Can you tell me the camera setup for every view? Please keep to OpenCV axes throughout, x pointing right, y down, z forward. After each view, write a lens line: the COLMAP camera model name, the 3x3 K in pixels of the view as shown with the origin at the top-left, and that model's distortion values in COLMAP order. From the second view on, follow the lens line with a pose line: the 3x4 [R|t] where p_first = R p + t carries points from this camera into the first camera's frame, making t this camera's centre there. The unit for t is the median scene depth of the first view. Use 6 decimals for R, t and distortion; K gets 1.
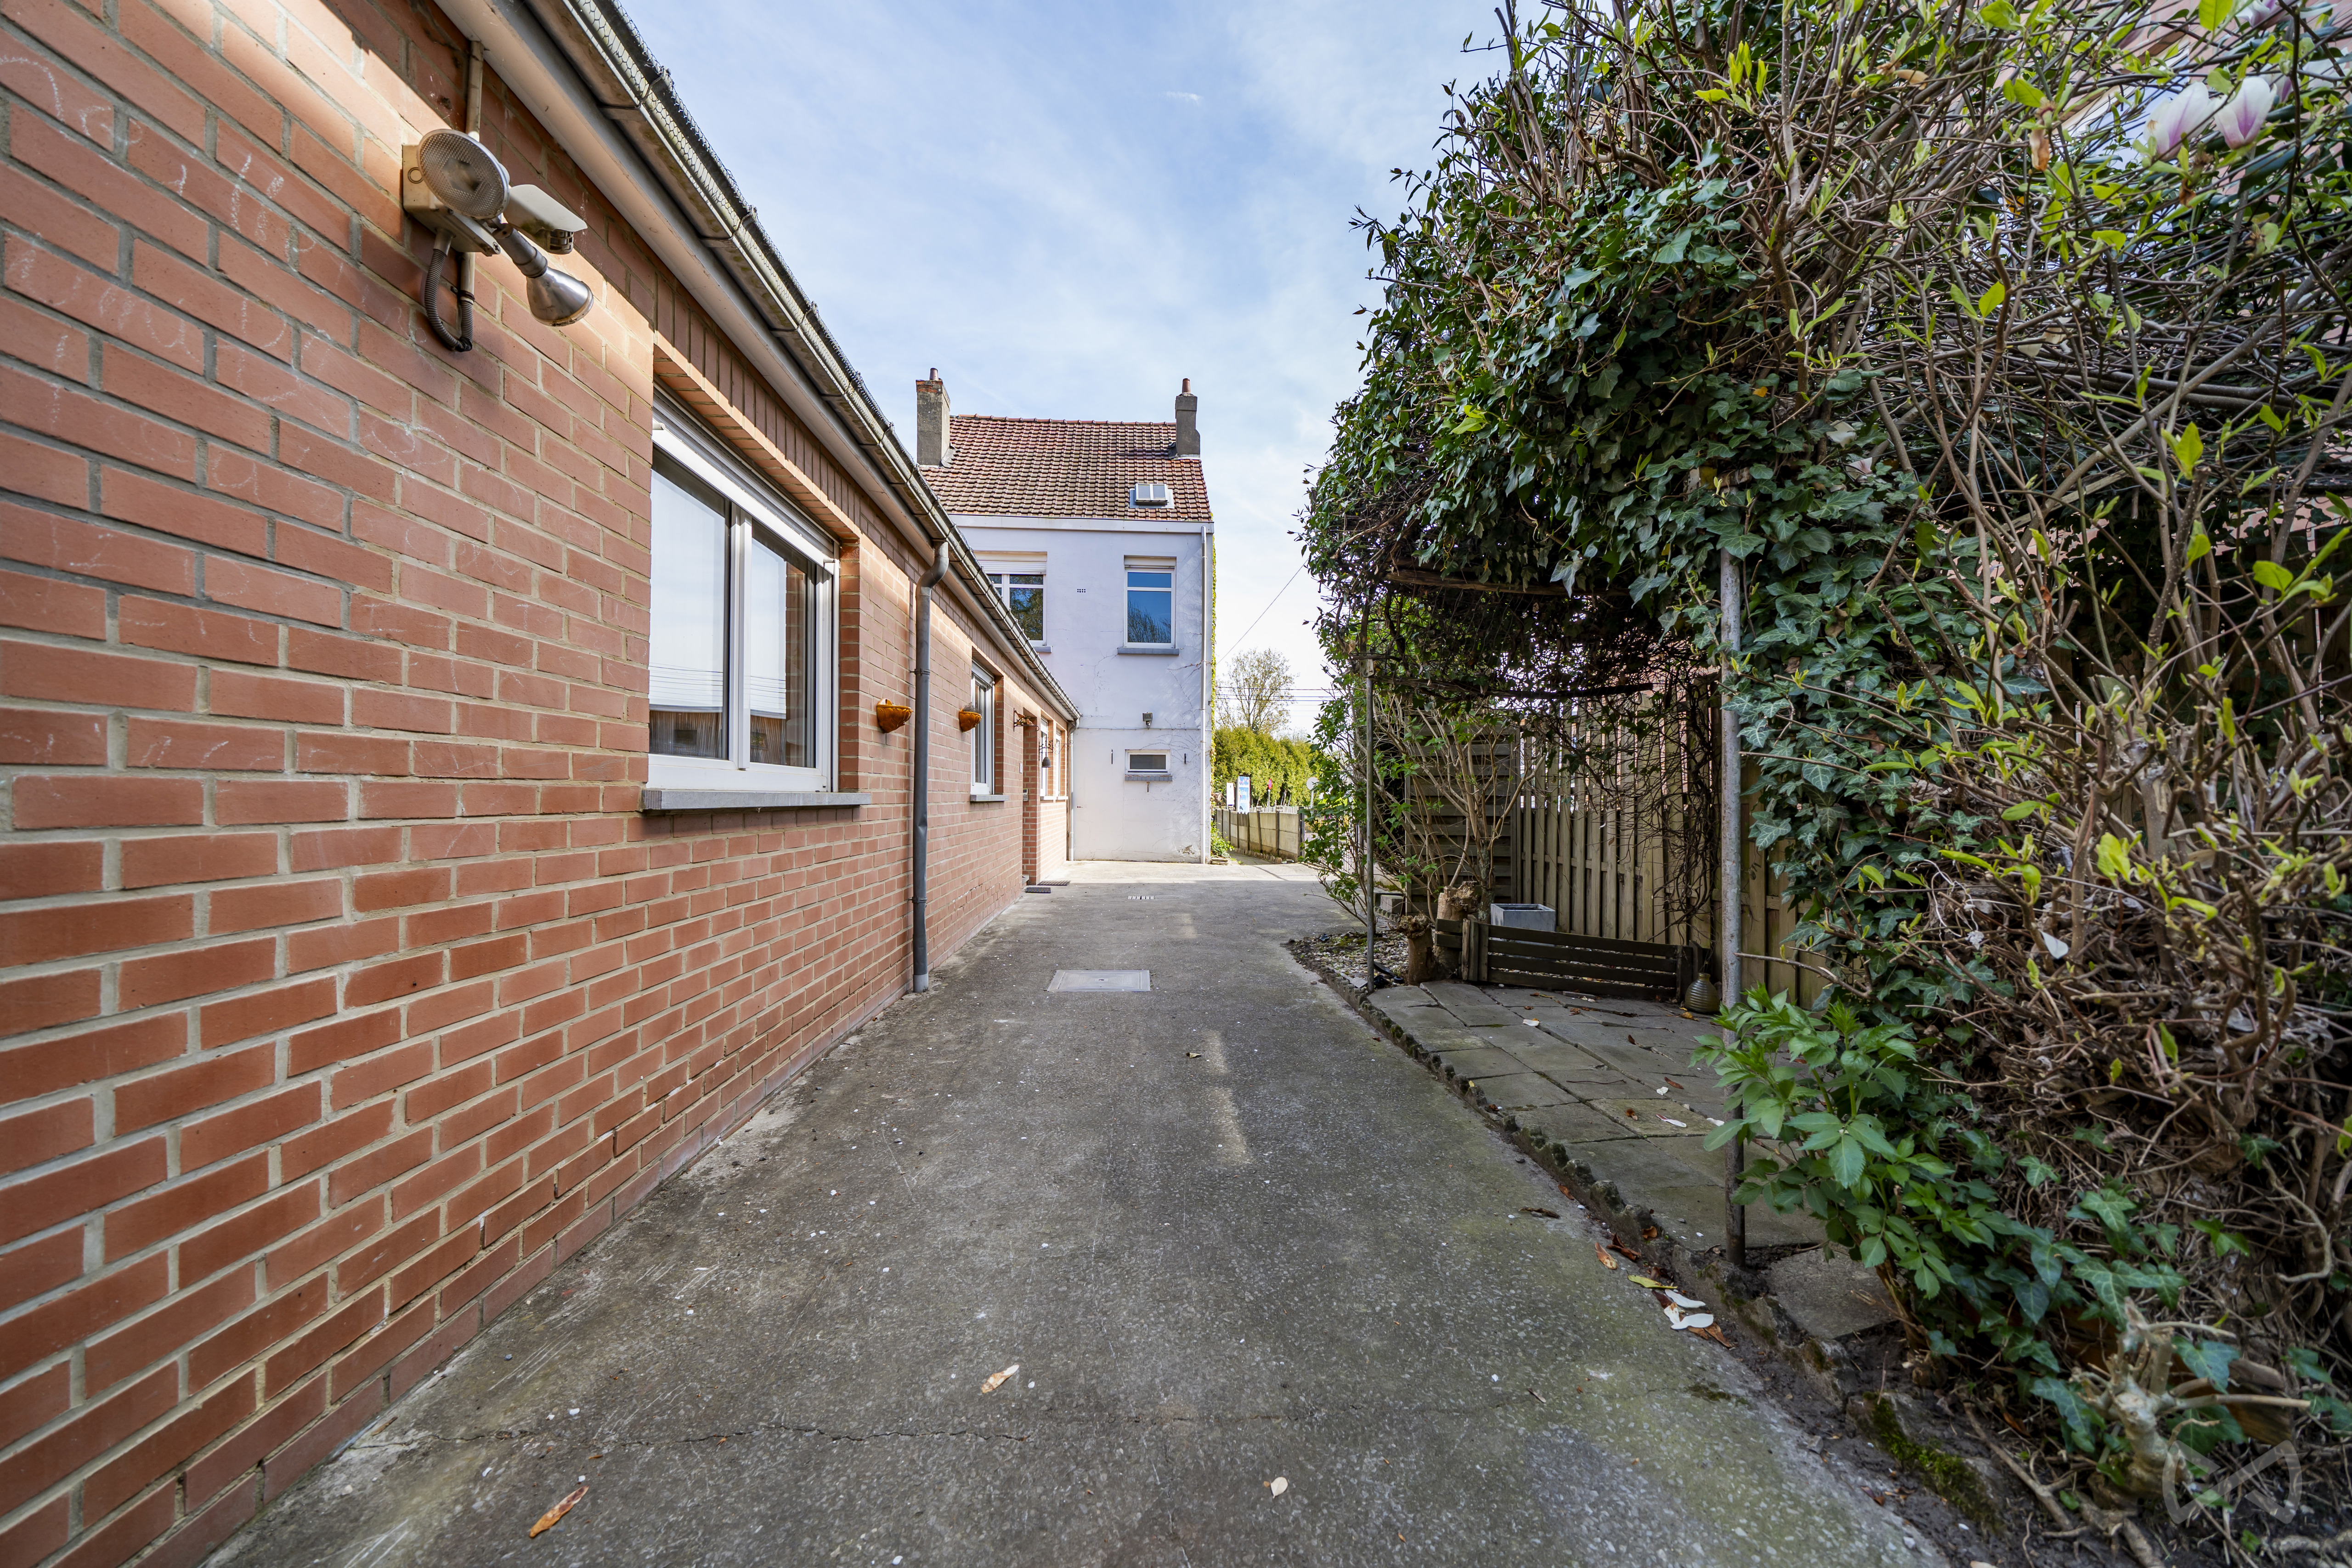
lens RADIAL K [[794.6, 0, 1173.7], [0, 794.6, 792.6], [0, 0, 1]] dist [-0.006406, 0.000073]
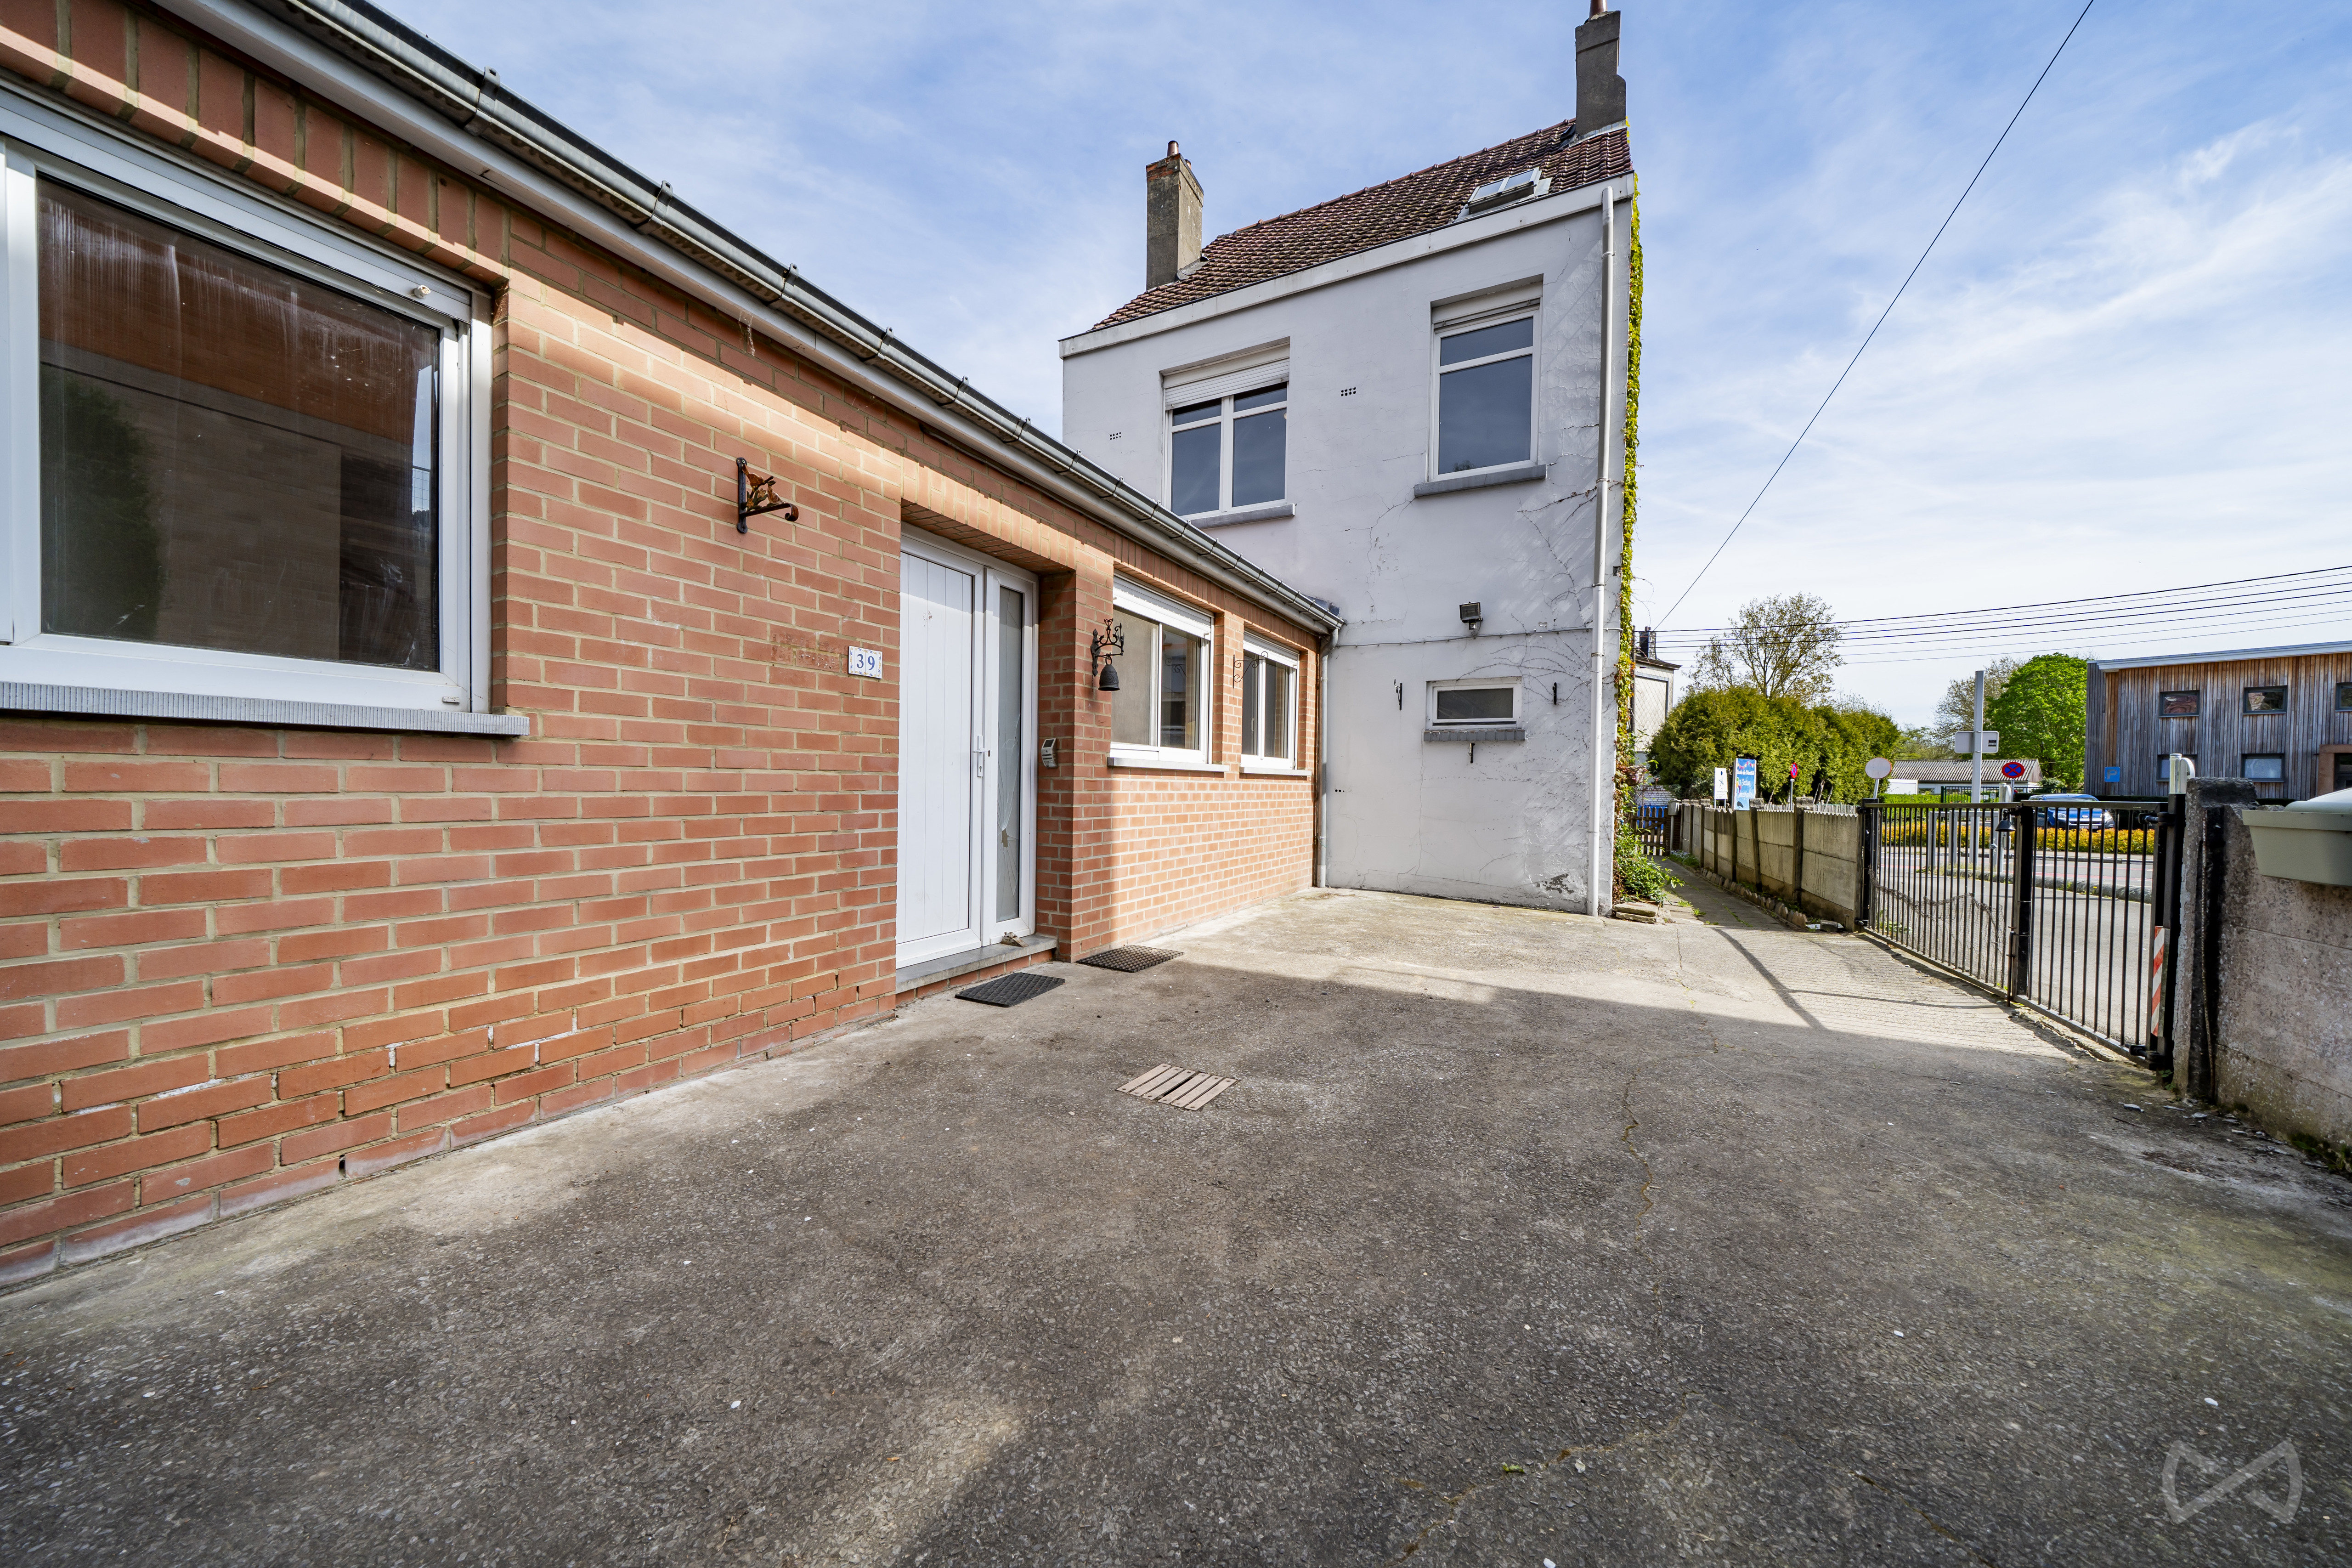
lens RADIAL K [[794.6, 0, 1173.7], [0, 794.6, 792.6], [0, 0, 1]] dist [-0.006406, 0.000073]
pose [[0.853884, 0.017188, -0.520180, 0.066601], [-0.010591, 0.999821, 0.015652, 0.011236], [0.520356, -0.007856, 0.853913, 0.466685]]
